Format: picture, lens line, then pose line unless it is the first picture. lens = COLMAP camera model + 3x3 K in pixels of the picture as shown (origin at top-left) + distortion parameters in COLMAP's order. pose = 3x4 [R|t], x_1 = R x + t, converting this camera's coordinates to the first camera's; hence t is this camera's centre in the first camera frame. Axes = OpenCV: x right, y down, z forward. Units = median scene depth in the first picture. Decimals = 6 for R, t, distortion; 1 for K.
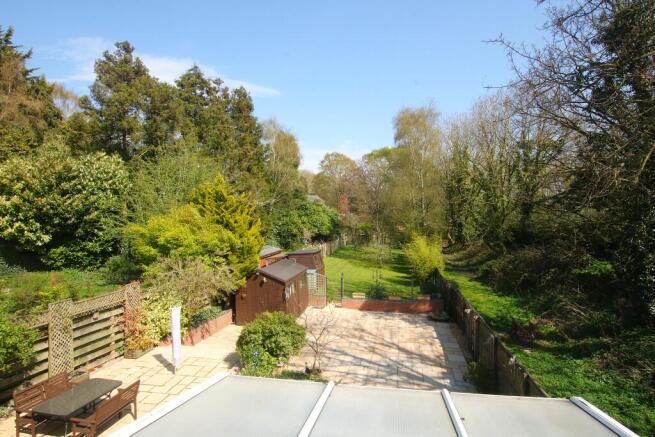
lens RADIAL K [[343.9, 0, 332.9], [0, 343.9, 220.8], [0, 0, 1]] dist [-0.007100, 0.000706]
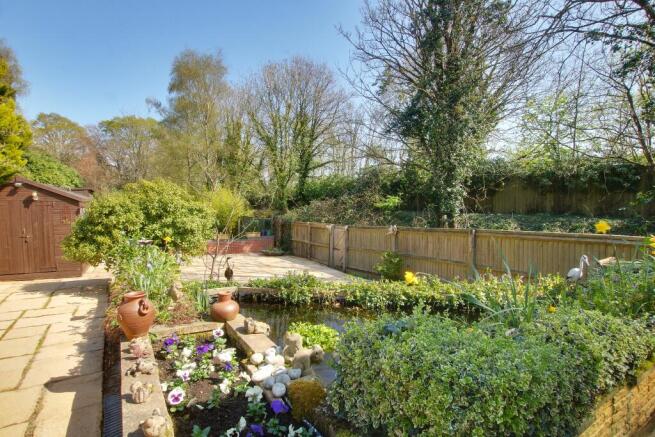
lens RADIAL K [[330.6, 0, 325.0], [0, 330.6, 218.3], [0, 0, 1]] dist [-0.019275, -0.000609]
pose [[0.751827, -0.000854, 0.659360, -0.124572], [-0.012647, 0.999797, 0.015715, 0.126425], [-0.659240, -0.020154, 0.751663, 0.175958]]
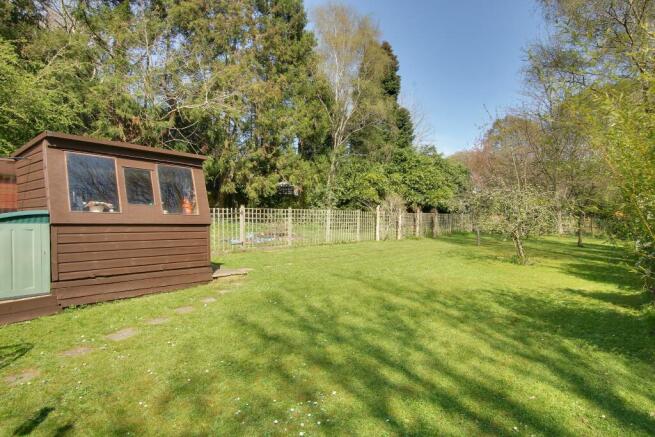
lens RADIAL K [[378.2, 0, 330.3], [0, 378.2, 224.2], [0, 0, 1]] dist [-0.001125, 0.000078]
pose [[0.890645, -0.007536, -0.454637, 0.190454], [0.008772, 0.999961, 0.000609, 0.135018], [0.454614, -0.004530, 0.890677, 0.819049]]
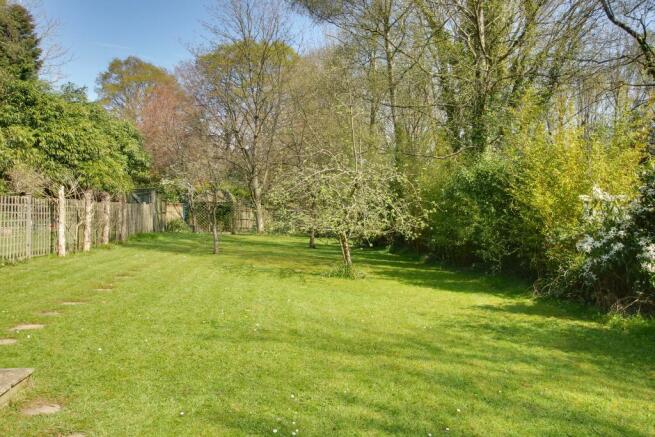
lens RADIAL K [[591.7, 0, 328.3], [0, 591.7, 218.4], [0, 0, 1]] dist [0.006782, 0.004940]
pose [[0.949120, -0.014128, 0.314596, 0.009950], [0.012933, 0.999899, 0.005887, 0.131973], [-0.314648, -0.001519, 0.949207, 0.875622]]
